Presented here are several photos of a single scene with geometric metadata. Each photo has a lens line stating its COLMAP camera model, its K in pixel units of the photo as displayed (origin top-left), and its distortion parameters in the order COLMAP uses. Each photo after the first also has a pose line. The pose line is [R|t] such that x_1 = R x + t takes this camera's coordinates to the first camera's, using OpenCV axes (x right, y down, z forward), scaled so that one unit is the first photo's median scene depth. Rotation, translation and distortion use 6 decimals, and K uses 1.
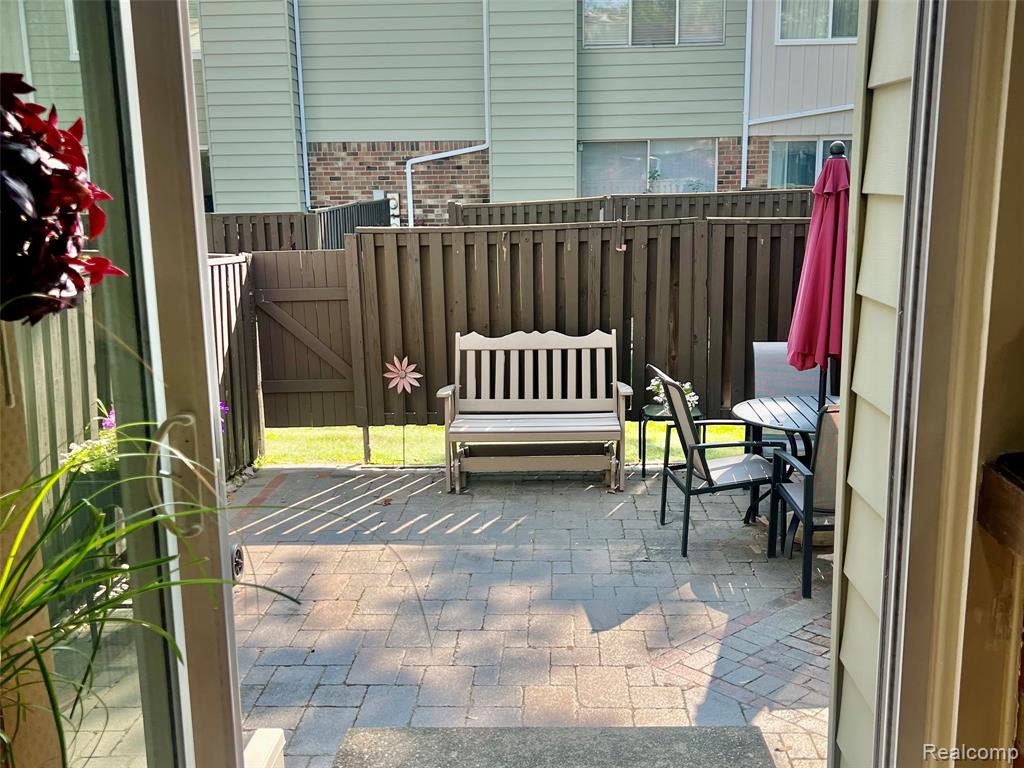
lens RADIAL K [[1019.2, 0, 512.0], [0, 1019.2, 384.0], [0, 0, 1]] dist [0.134551, -0.224799]
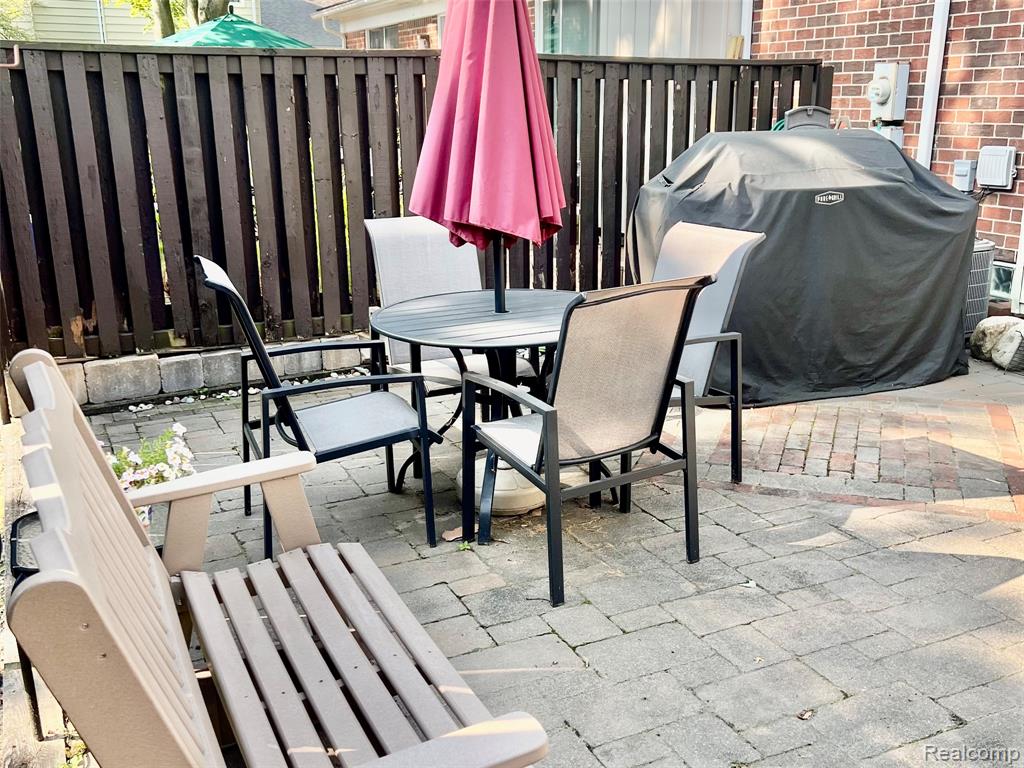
lens RADIAL K [[1019.2, 0, 512.0], [0, 1019.2, 384.0], [0, 0, 1]] dist [0.134551, -0.224799]
pose [[-0.455913, -0.220661, 0.862237, -0.299790], [0.194551, 0.920642, 0.338478, -0.165572], [-0.868501, 0.322066, -0.376803, 1.343701]]
